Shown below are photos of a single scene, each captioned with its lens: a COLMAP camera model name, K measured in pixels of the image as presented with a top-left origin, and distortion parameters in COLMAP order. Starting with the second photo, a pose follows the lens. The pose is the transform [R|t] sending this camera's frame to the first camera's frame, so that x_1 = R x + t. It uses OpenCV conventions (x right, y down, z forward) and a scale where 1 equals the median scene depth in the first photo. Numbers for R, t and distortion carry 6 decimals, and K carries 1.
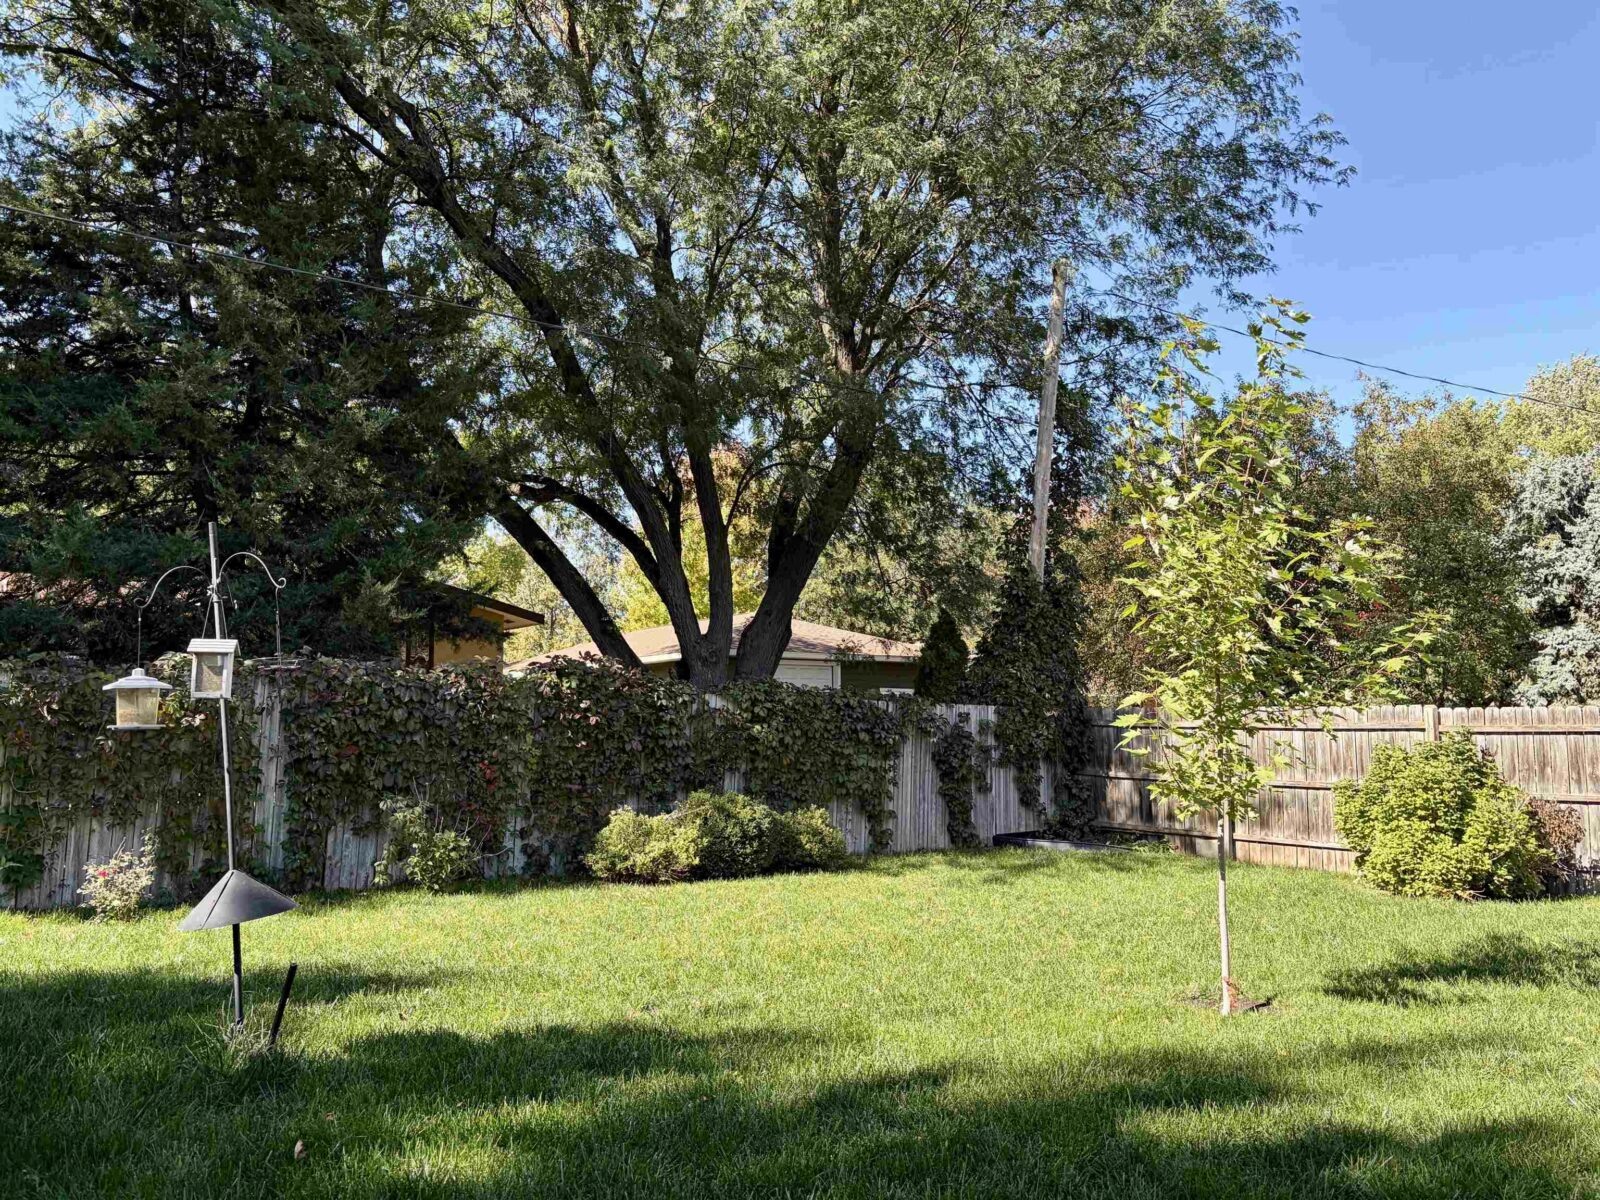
lens RADIAL K [[1201.7, 0, 803.6], [0, 1201.7, 612.3], [0, 0, 1]] dist [0.043120, -0.057085]
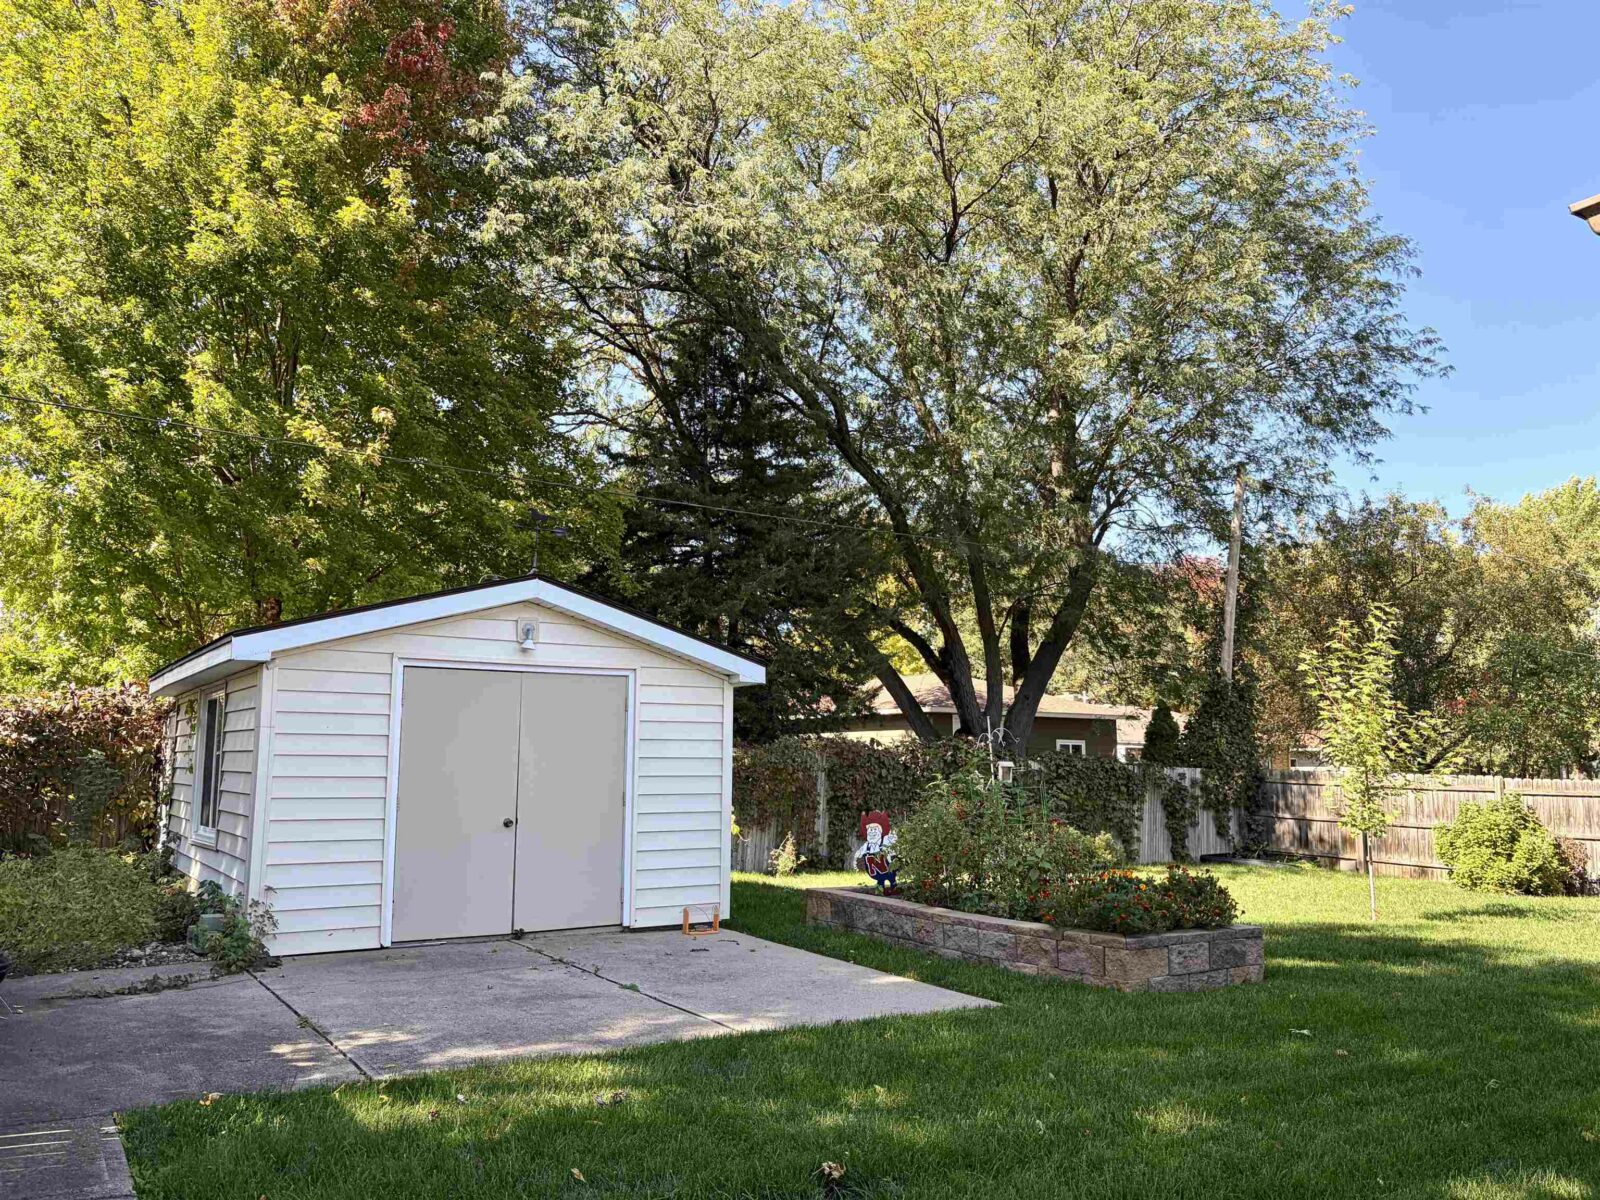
lens RADIAL K [[1201.7, 0, 792.4], [0, 1201.7, 594.2], [0, 0, 1]] dist [0.043120, -0.057085]
pose [[0.995743, 0.004698, -0.092054, -0.219417], [-0.008467, 0.999140, -0.040600, -0.076746], [0.091784, 0.041207, 0.994926, -0.576201]]
